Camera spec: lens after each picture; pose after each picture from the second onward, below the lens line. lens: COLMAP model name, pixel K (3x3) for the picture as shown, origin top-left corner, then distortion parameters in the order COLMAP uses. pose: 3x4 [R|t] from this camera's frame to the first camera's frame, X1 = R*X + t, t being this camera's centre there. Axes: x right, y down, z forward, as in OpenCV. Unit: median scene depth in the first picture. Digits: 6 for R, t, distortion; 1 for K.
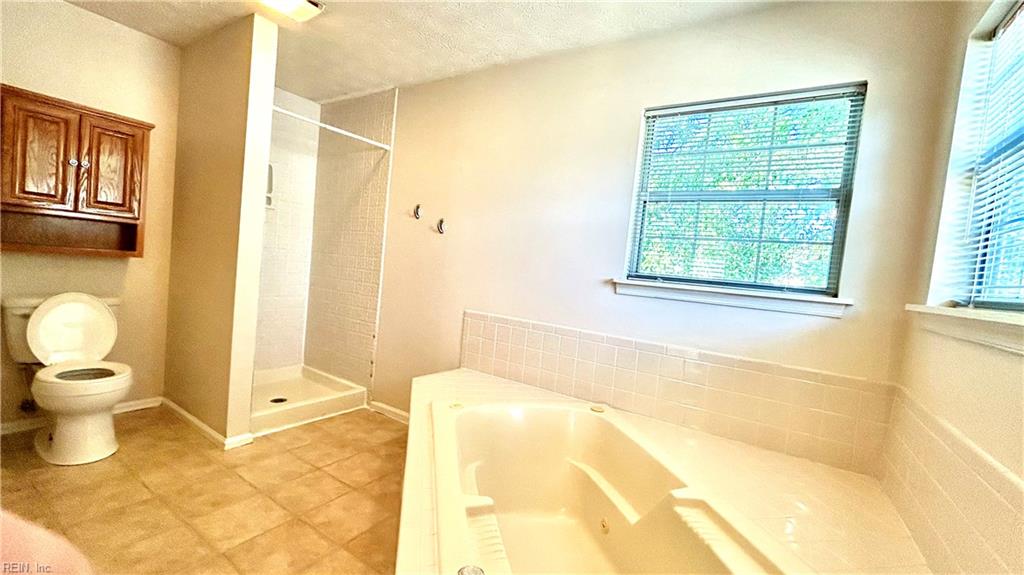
lens RADIAL K [[419.0, 0, 511.6], [0, 419.0, 286.9], [0, 0, 1]] dist [0.000469, -0.000151]
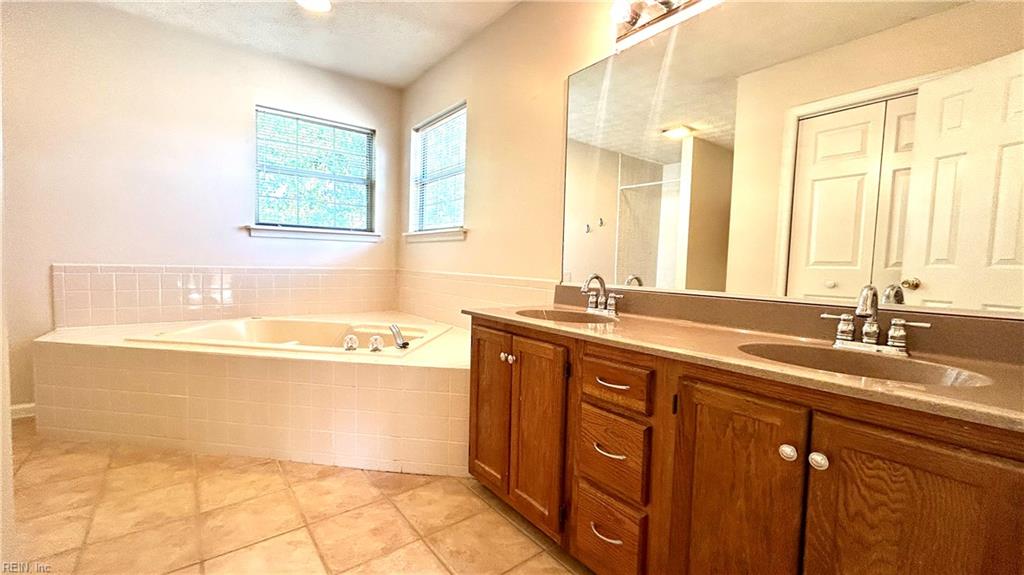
lens RADIAL K [[419.0, 0, 512.6], [0, 419.0, 289.1], [0, 0, 1]] dist [0.000469, -0.000151]
pose [[0.327027, -0.142042, 0.934279, -0.945596], [0.053840, 0.989834, 0.131642, 0.064233], [-0.943480, 0.007251, 0.331350, -0.334254]]
